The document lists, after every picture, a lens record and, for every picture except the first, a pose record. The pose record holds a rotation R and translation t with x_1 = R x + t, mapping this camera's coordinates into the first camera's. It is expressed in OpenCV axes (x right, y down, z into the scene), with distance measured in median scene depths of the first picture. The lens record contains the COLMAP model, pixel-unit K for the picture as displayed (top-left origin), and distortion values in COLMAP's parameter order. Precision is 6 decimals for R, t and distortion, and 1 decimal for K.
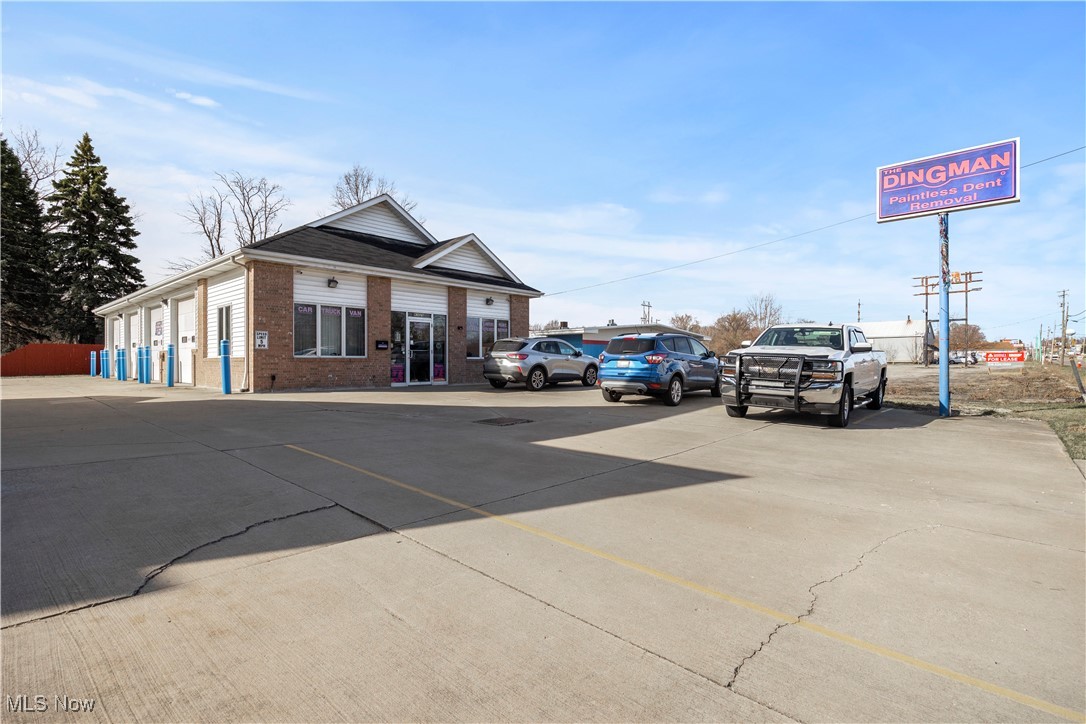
lens RADIAL K [[523.3, 0, 544.9], [0, 523.3, 366.6], [0, 0, 1]] dist [0.002300, -0.001940]
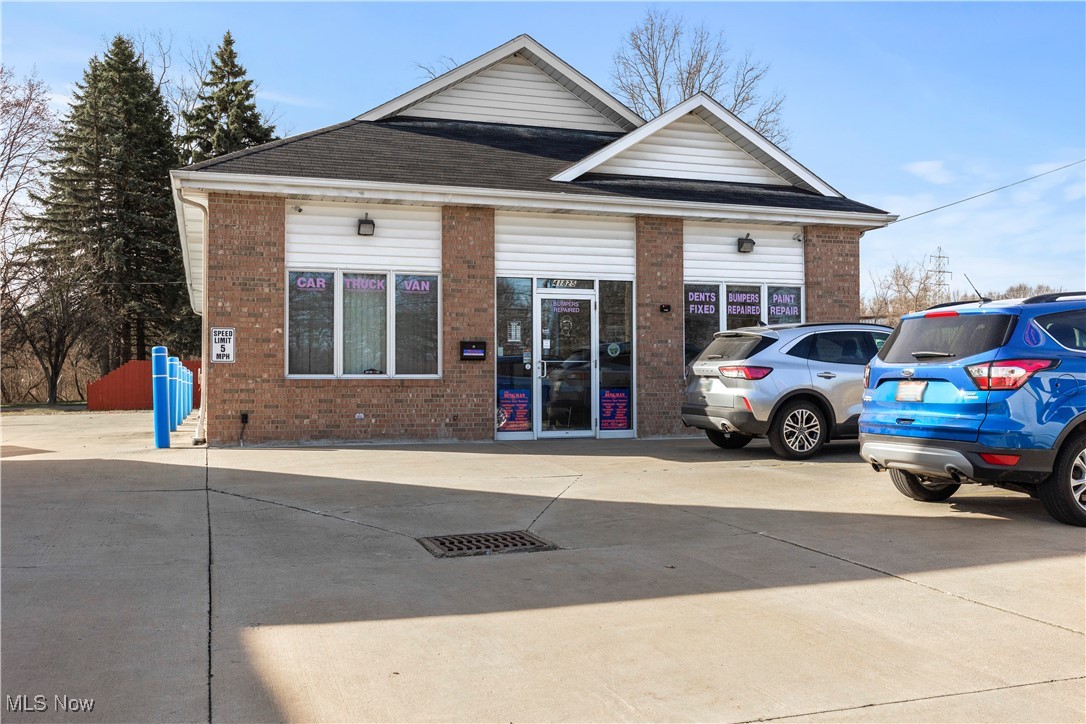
lens RADIAL K [[1034.8, 0, 544.3], [0, 1034.8, 368.4], [0, 0, 1]] dist [0.013325, 0.000000]
pose [[0.867723, -0.011581, -0.496913, 0.179142], [-0.001922, 0.999643, -0.026653, -0.000919], [0.497045, 0.024083, 0.867391, 0.199326]]
